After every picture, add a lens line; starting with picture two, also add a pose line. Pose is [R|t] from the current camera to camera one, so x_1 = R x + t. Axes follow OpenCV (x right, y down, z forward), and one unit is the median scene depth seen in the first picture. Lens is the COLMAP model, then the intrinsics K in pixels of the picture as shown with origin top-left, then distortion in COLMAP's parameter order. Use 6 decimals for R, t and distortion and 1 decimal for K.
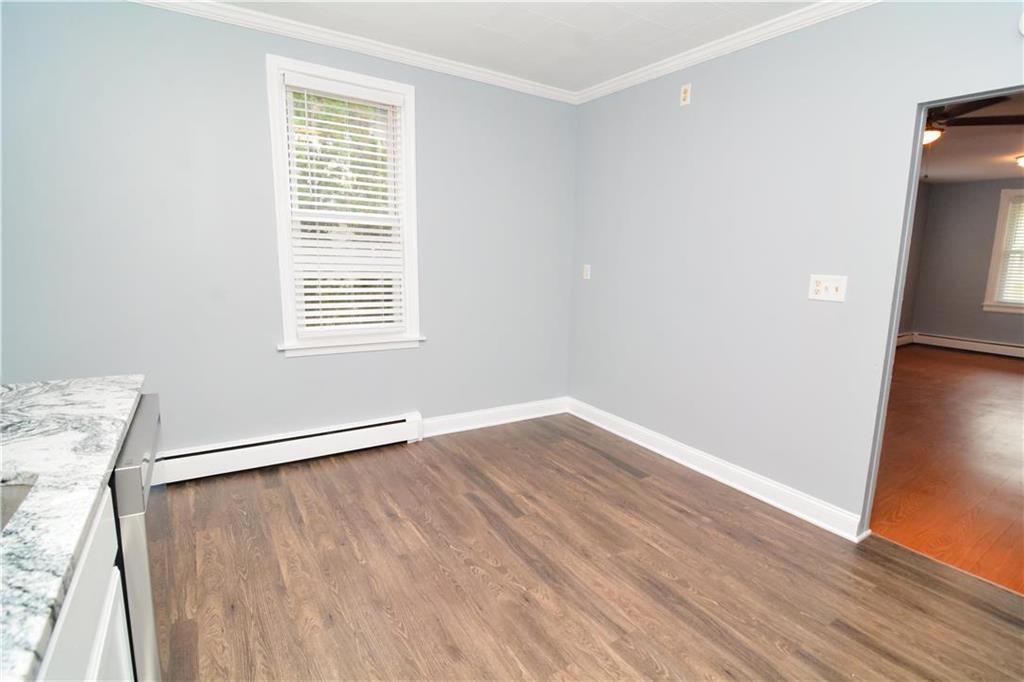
lens RADIAL K [[496.5, 0, 514.6], [0, 496.5, 339.9], [0, 0, 1]] dist [-0.001143, -0.012861]
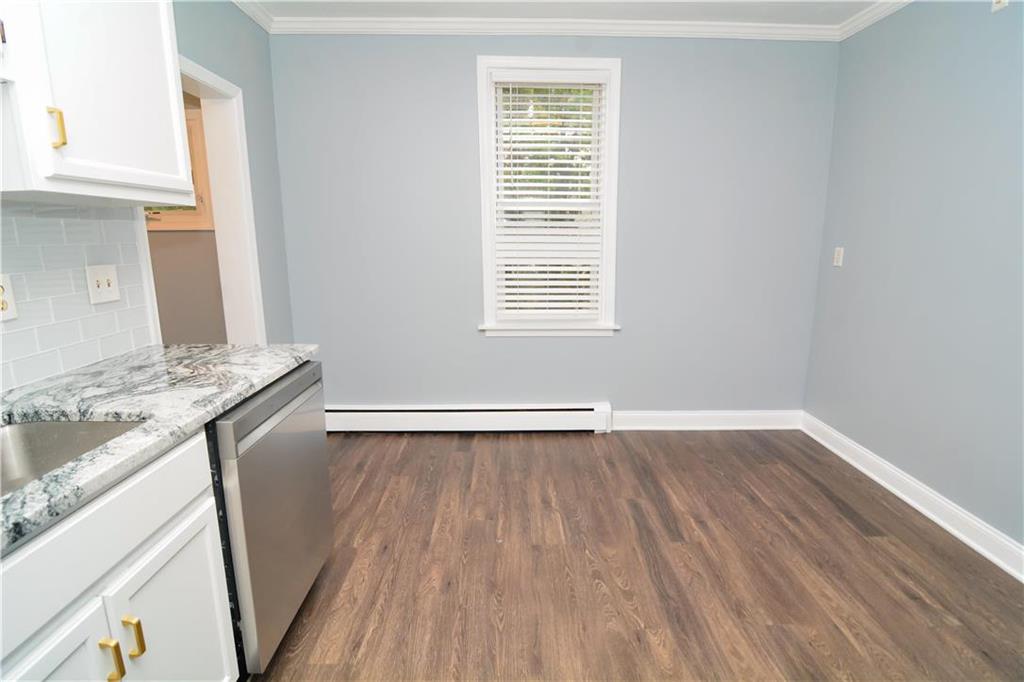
lens RADIAL K [[491.7, 0, 516.8], [0, 491.7, 338.5], [0, 0, 1]] dist [-0.000623, -0.012743]
pose [[0.855324, 0.082595, -0.511468, 0.173444], [-0.064848, 0.996514, 0.052479, -0.024291], [0.514019, -0.011719, 0.857699, 0.114008]]
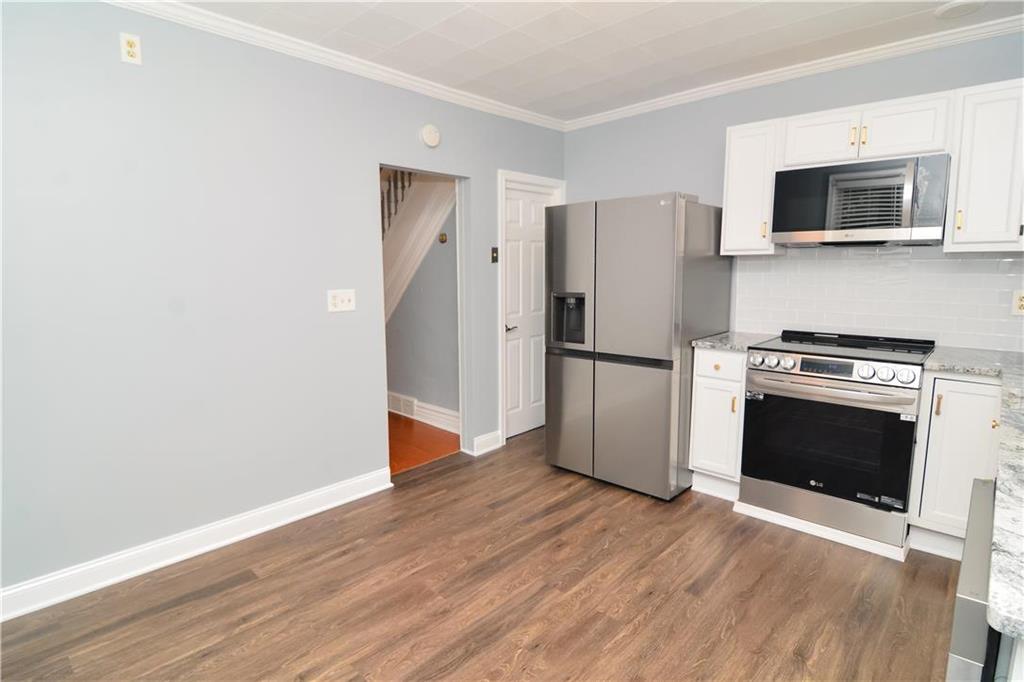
lens RADIAL K [[522.7, 0, 497.5], [0, 522.7, 340.7], [0, 0, 1]] dist [-0.002068, -0.015532]
pose [[-0.230188, -0.158701, 0.960118, -0.597164], [0.167454, 0.965437, 0.199727, -0.181573], [-0.958631, 0.206750, -0.195657, 0.832847]]
